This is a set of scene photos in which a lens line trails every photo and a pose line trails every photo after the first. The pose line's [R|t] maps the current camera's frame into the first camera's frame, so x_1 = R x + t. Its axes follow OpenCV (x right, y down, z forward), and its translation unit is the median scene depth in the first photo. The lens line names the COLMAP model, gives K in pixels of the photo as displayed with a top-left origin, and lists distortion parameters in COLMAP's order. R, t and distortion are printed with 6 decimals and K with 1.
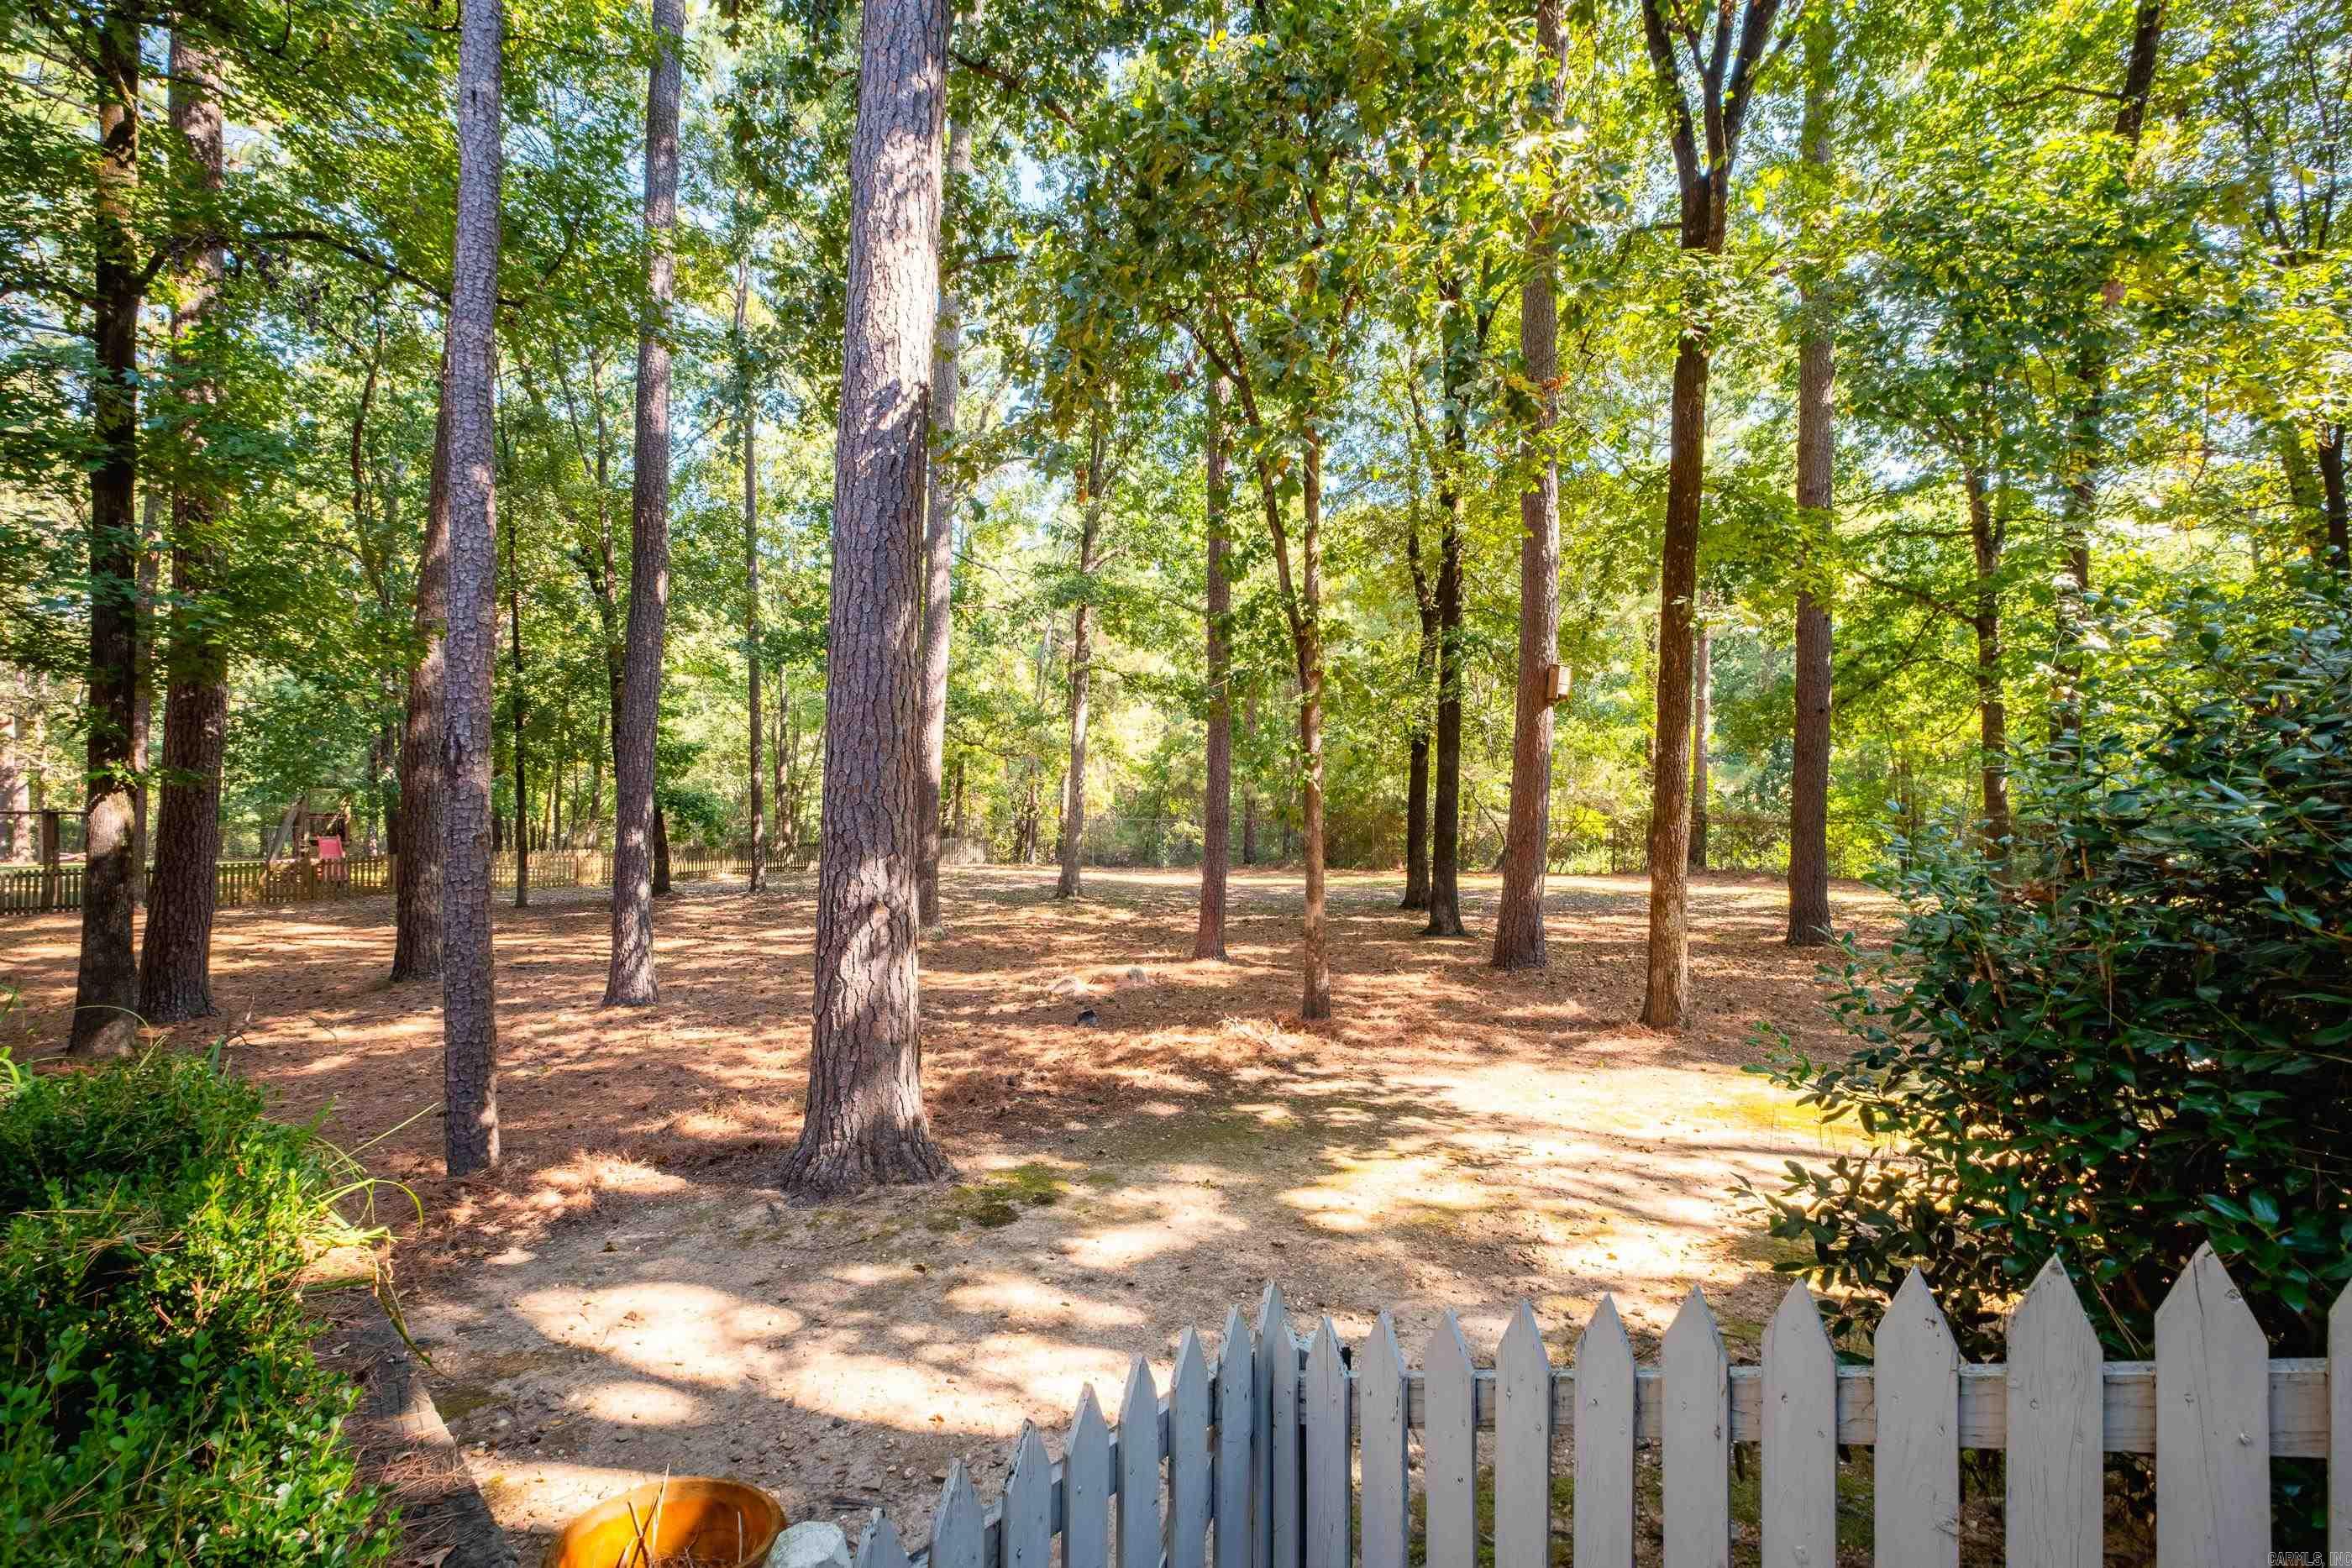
lens RADIAL K [[1074.0, 0, 1176.0], [0, 1074.0, 784.0], [0, 0, 1]] dist [-0.010867, -0.000366]
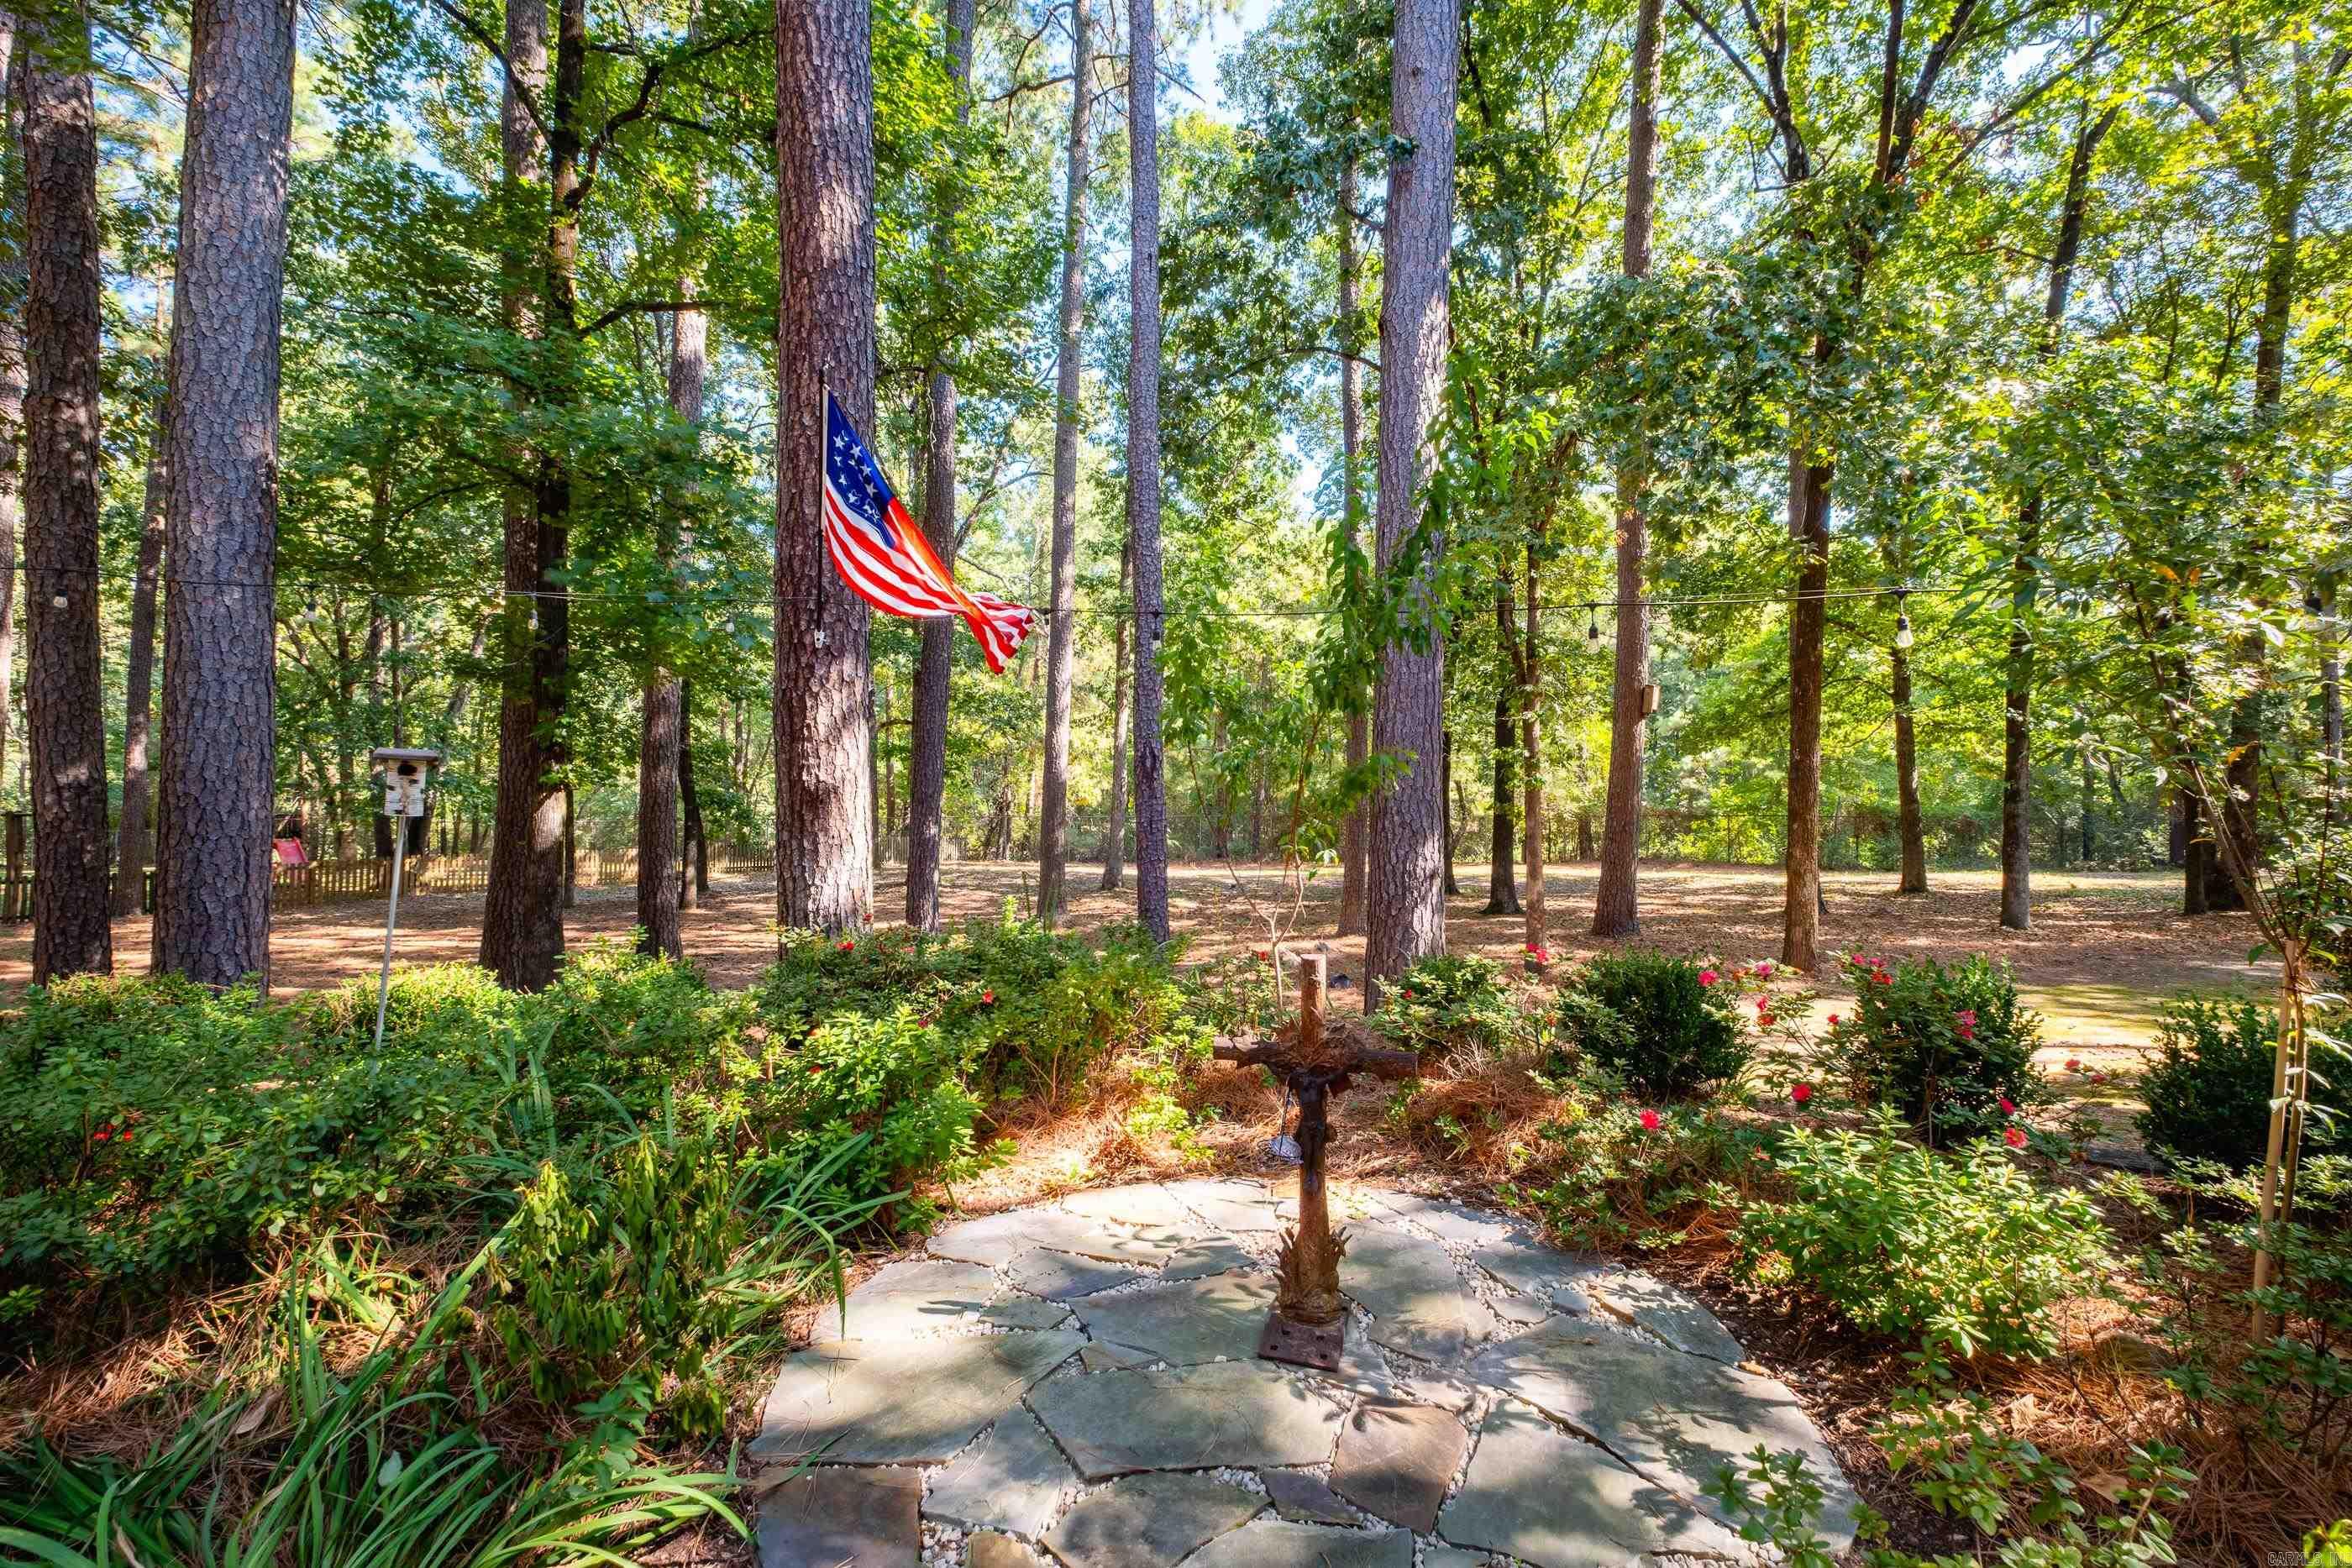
lens RADIAL K [[1074.0, 0, 1176.0], [0, 1074.0, 784.0], [0, 0, 1]] dist [-0.010867, -0.000366]
pose [[0.986992, -0.001726, 0.160758, -0.278826], [0.001116, 0.999992, 0.003885, -0.002545], [-0.160763, -0.003656, 0.986986, -0.096378]]
